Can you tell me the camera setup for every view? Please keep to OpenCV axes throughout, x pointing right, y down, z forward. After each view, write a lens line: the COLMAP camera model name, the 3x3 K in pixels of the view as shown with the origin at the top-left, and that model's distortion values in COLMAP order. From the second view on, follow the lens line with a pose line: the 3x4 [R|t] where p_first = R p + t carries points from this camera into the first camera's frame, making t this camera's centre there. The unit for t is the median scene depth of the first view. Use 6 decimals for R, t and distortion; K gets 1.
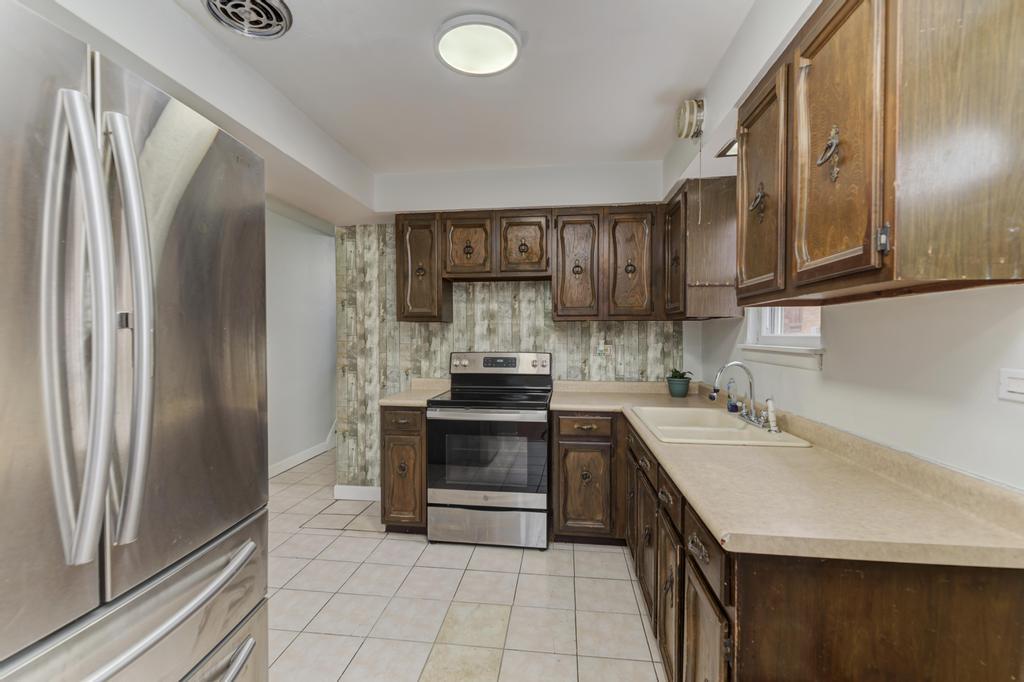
lens RADIAL K [[447.8, 0, 508.8], [0, 447.8, 344.2], [0, 0, 1]] dist [0.010961, 0.000307]
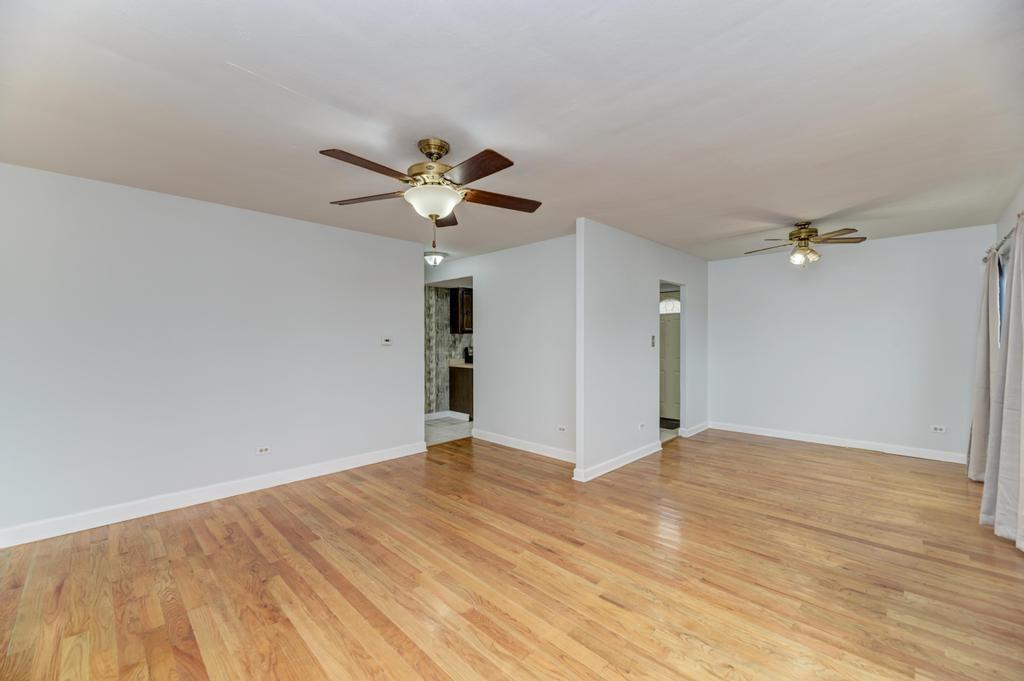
lens RADIAL K [[410.3, 0, 507.4], [0, 410.3, 345.7], [0, 0, 1]] dist [0.002892, -0.000807]
pose [[0.617298, -0.018127, 0.786520, -1.727086], [0.017866, 0.999800, 0.009021, -0.003313], [-0.786526, 0.008483, 0.617499, -0.487570]]
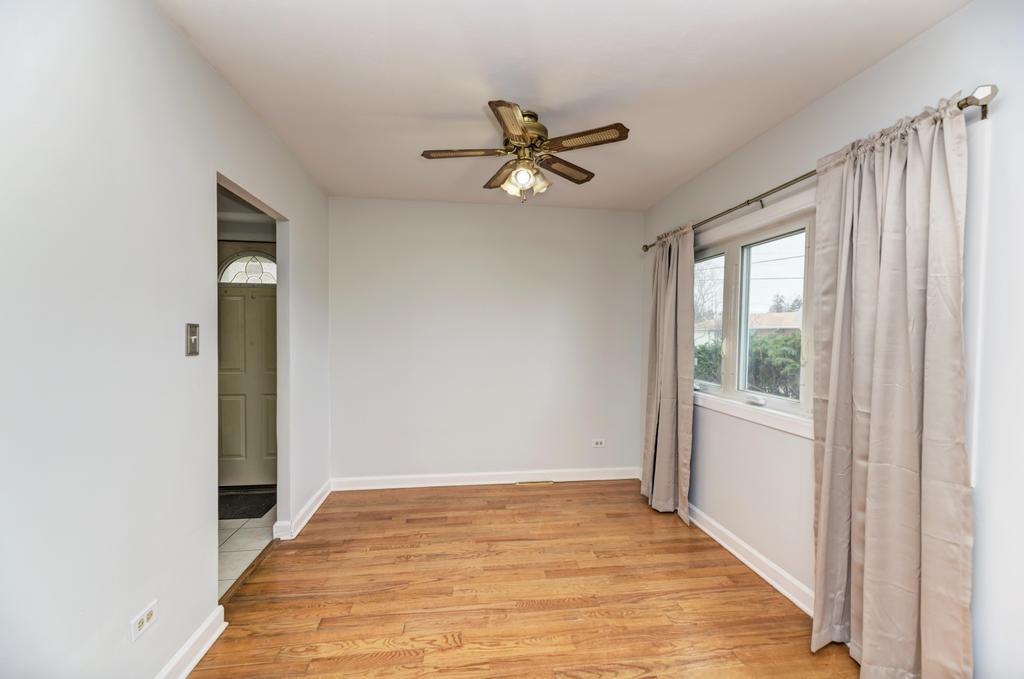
lens RADIAL K [[410.3, 0, 510.7], [0, 410.3, 340.7], [0, 0, 1]] dist [0.002892, -0.000807]
pose [[-0.249585, -0.020630, 0.968133, -0.834051], [0.005051, 0.999732, 0.022606, -0.004797], [-0.968340, 0.010532, -0.249414, -0.242695]]
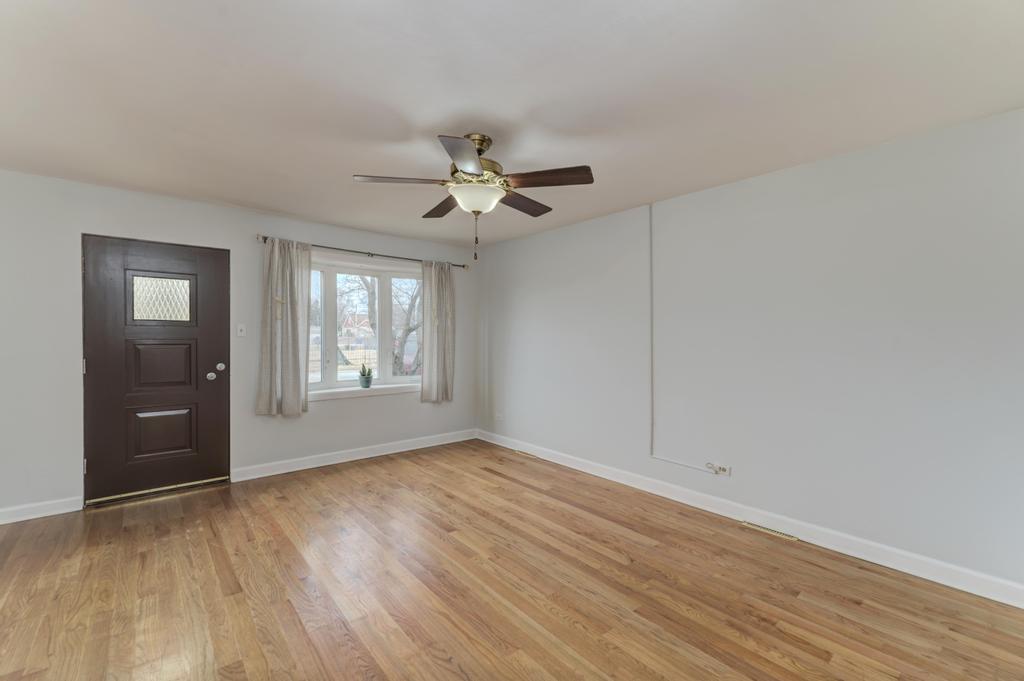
lens RADIAL K [[439.0, 0, 512.2], [0, 439.0, 324.9], [0, 0, 1]] dist [0.006680, -0.001416]
pose [[-0.680107, -0.023290, -0.732743, -0.697150], [-0.019587, 0.999716, -0.013596, -0.021571], [0.732851, 0.005105, -0.680370, 0.647231]]
